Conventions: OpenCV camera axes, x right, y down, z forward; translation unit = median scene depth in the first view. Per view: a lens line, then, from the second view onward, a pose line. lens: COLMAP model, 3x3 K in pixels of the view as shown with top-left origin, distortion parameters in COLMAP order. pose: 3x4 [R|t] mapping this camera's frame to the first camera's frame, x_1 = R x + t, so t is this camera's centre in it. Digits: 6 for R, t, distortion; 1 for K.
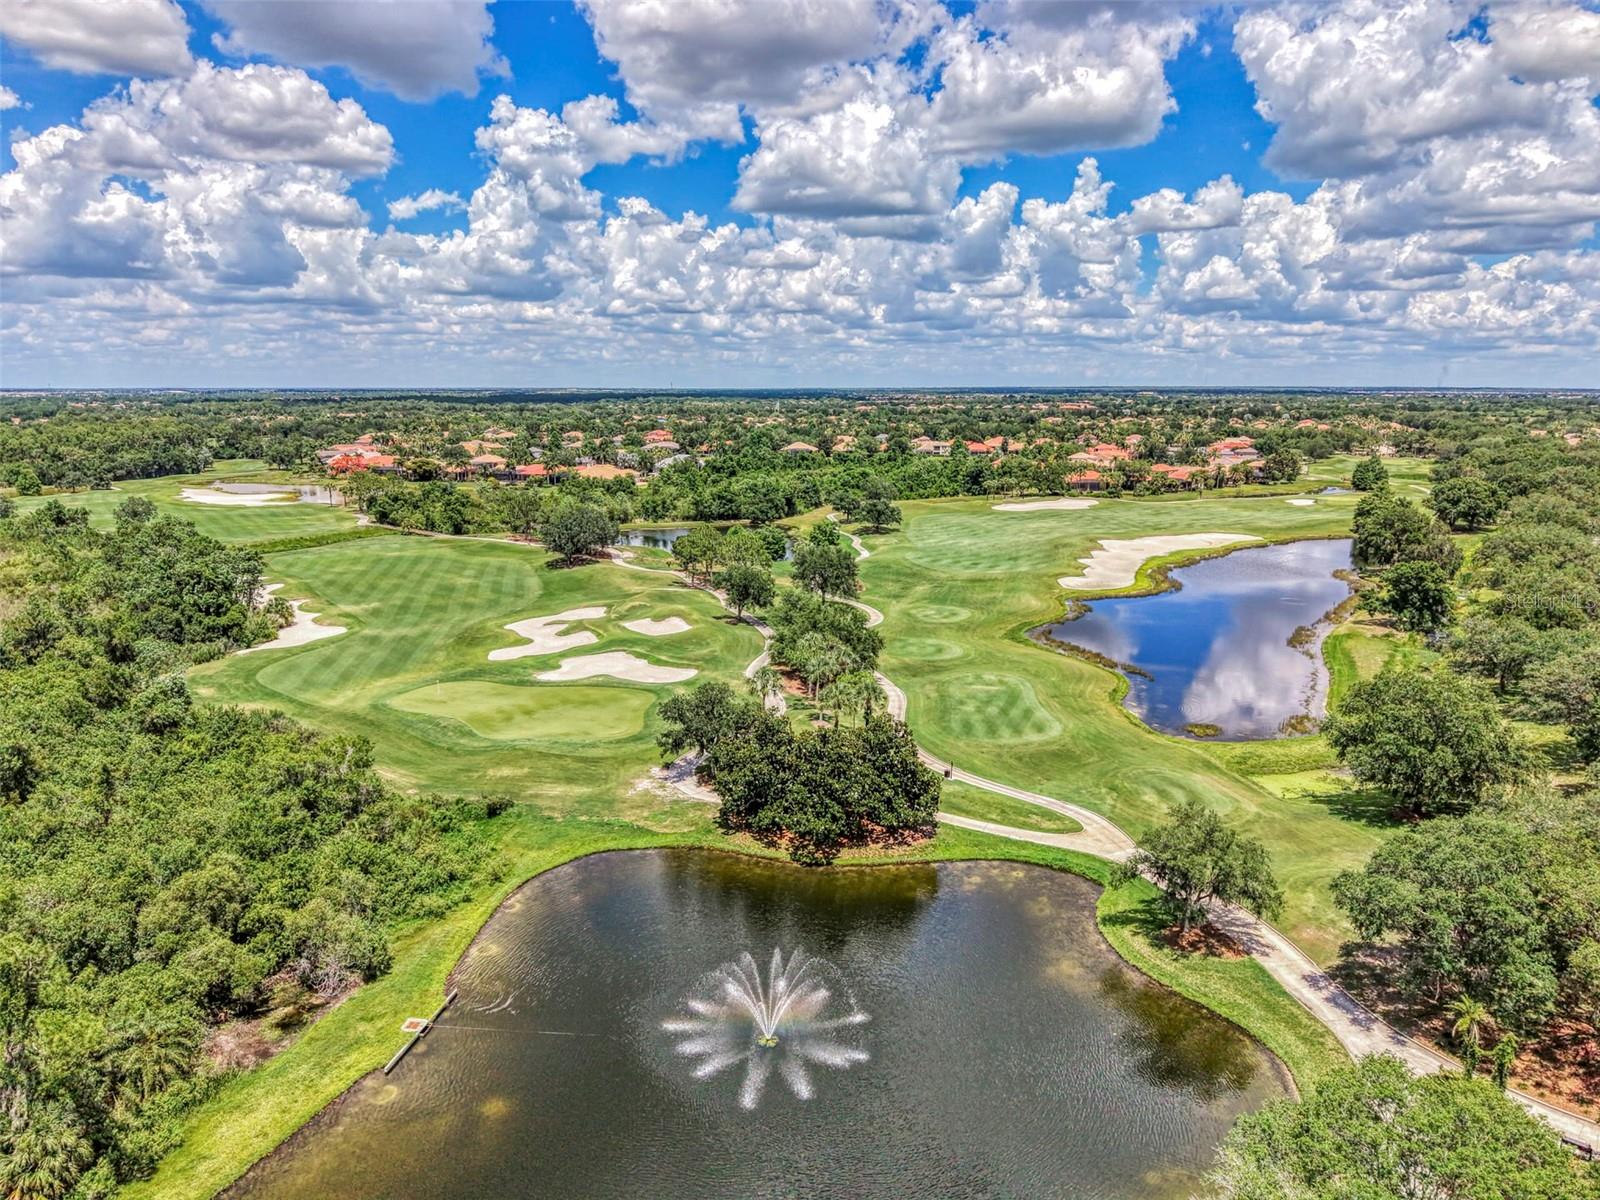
lens RADIAL K [[1097.0, 0, 800.0], [0, 1097.0, 600.0], [0, 0, 1]] dist [0.011045, 0.000369]
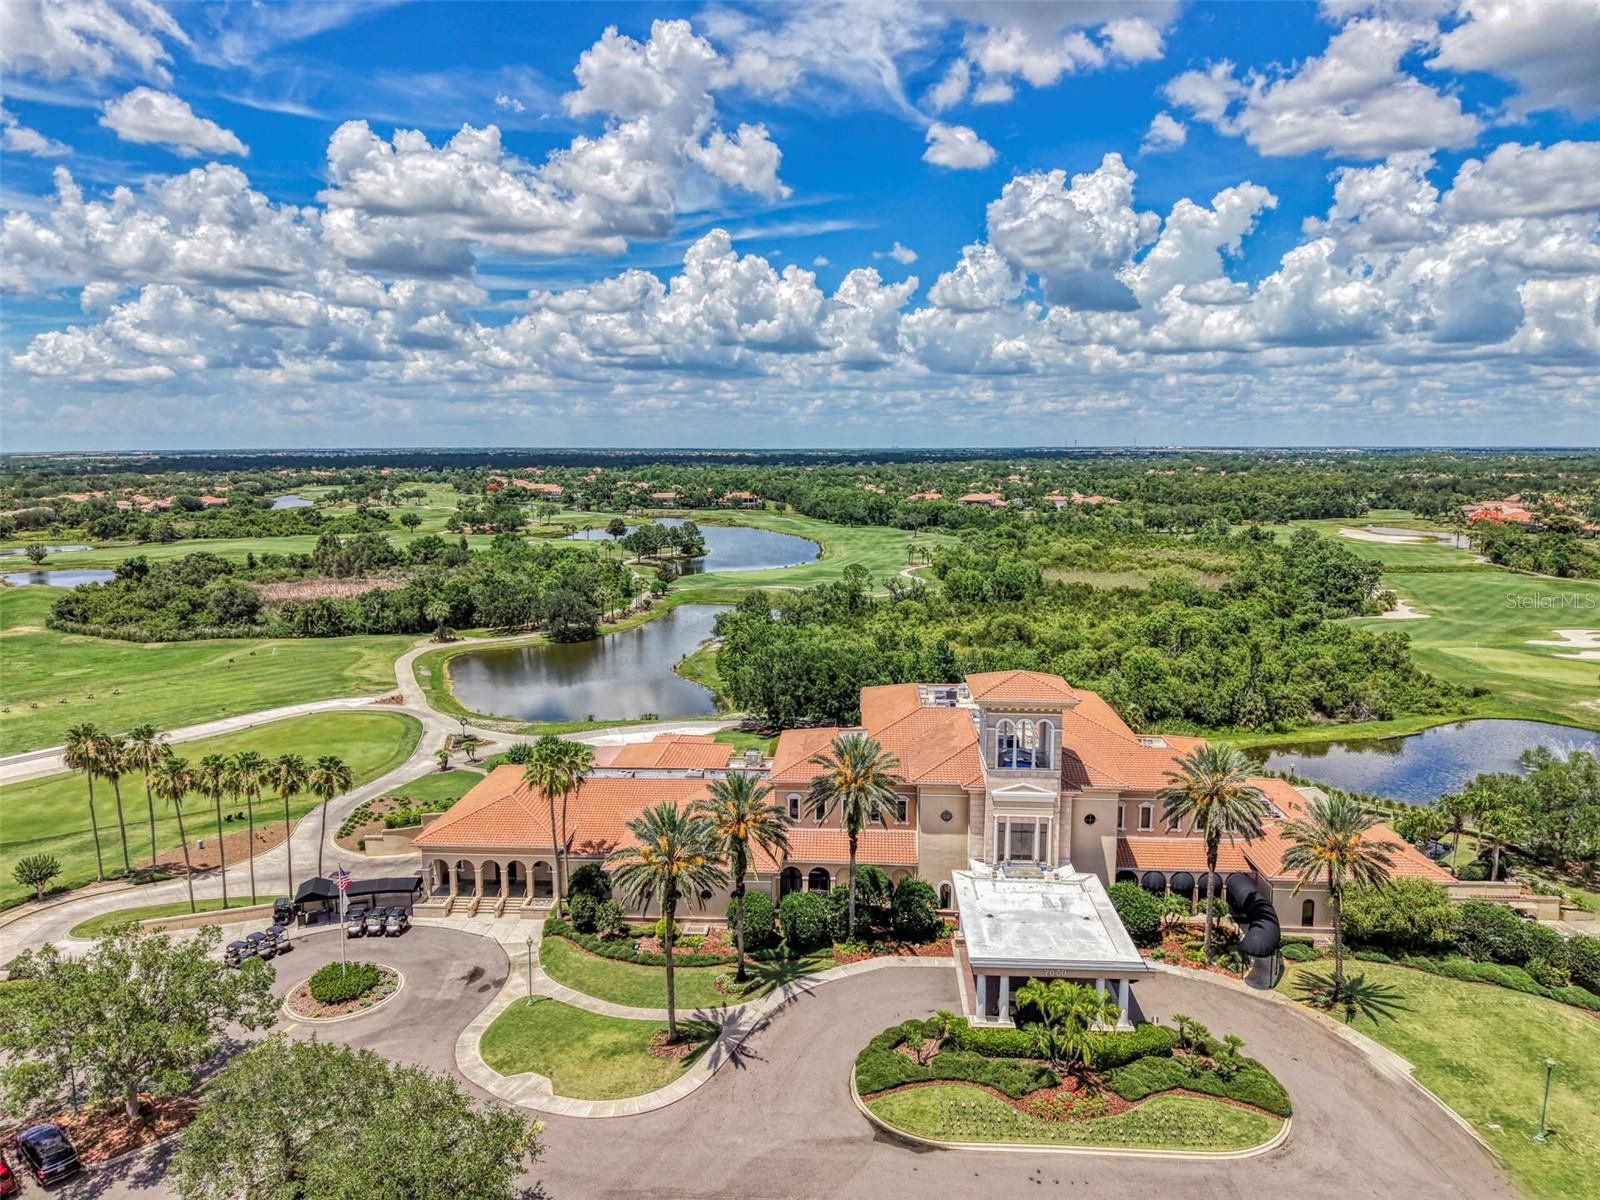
lens RADIAL K [[1097.0, 0, 800.0], [0, 1097.0, 600.0], [0, 0, 1]] dist [0.011045, 0.000369]
pose [[0.566400, 0.121417, -0.815137, 0.147149], [-0.163427, 0.985993, 0.033309, 0.045363], [0.807764, 0.114350, 0.578309, -0.255706]]
